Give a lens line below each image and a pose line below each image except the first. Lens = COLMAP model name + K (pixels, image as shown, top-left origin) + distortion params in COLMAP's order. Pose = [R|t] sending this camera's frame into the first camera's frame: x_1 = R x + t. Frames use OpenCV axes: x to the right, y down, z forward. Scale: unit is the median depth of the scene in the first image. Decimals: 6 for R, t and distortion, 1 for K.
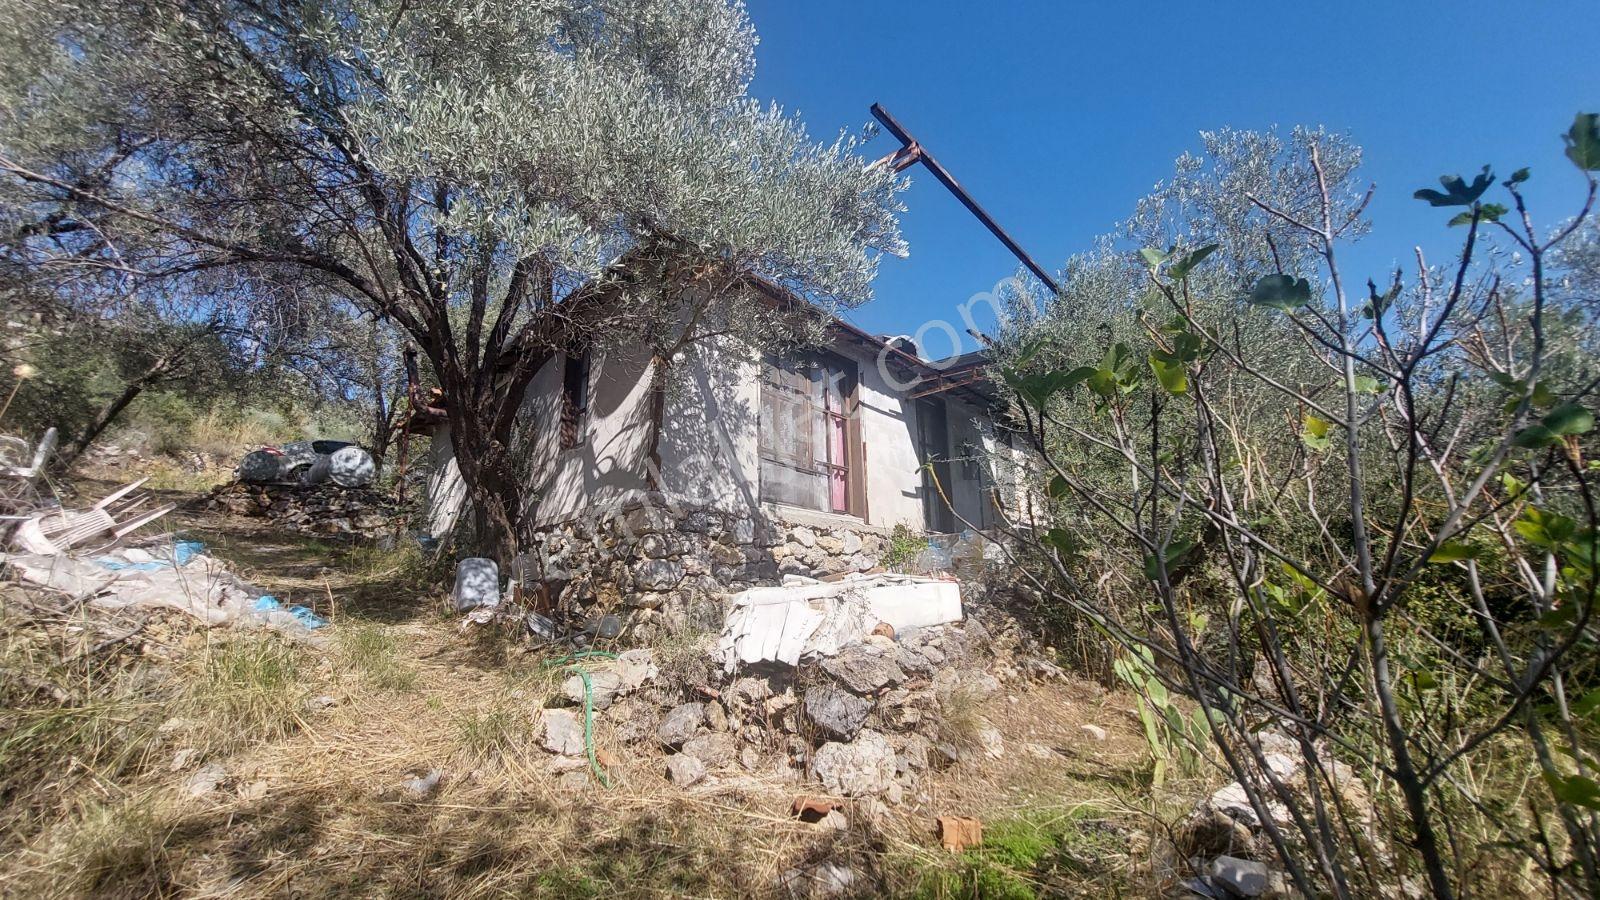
lens RADIAL K [[634.1, 0, 796.1], [0, 634.1, 450.0], [0, 0, 1]] dist [-0.017876, 0.000706]
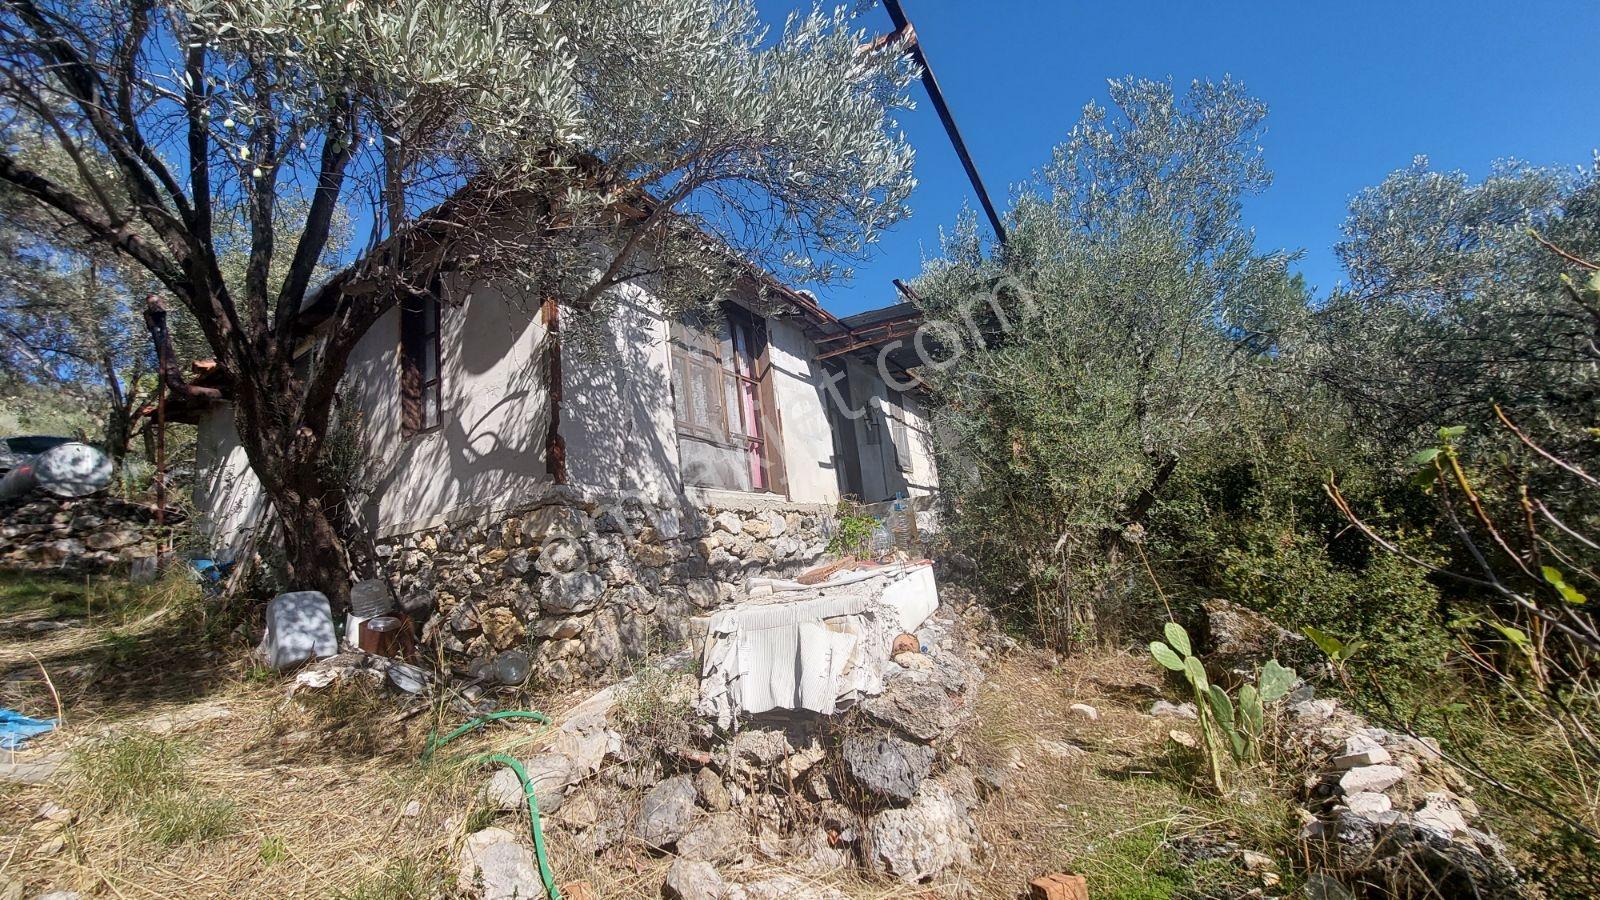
lens RADIAL K [[634.1, 0, 793.7], [0, 634.1, 452.9], [0, 0, 1]] dist [-0.017876, 0.000706]
pose [[0.969684, -0.055955, 0.237868, -0.113725], [0.042360, 0.997184, 0.061888, -0.007276], [-0.240661, -0.049936, 0.969324, 0.171861]]
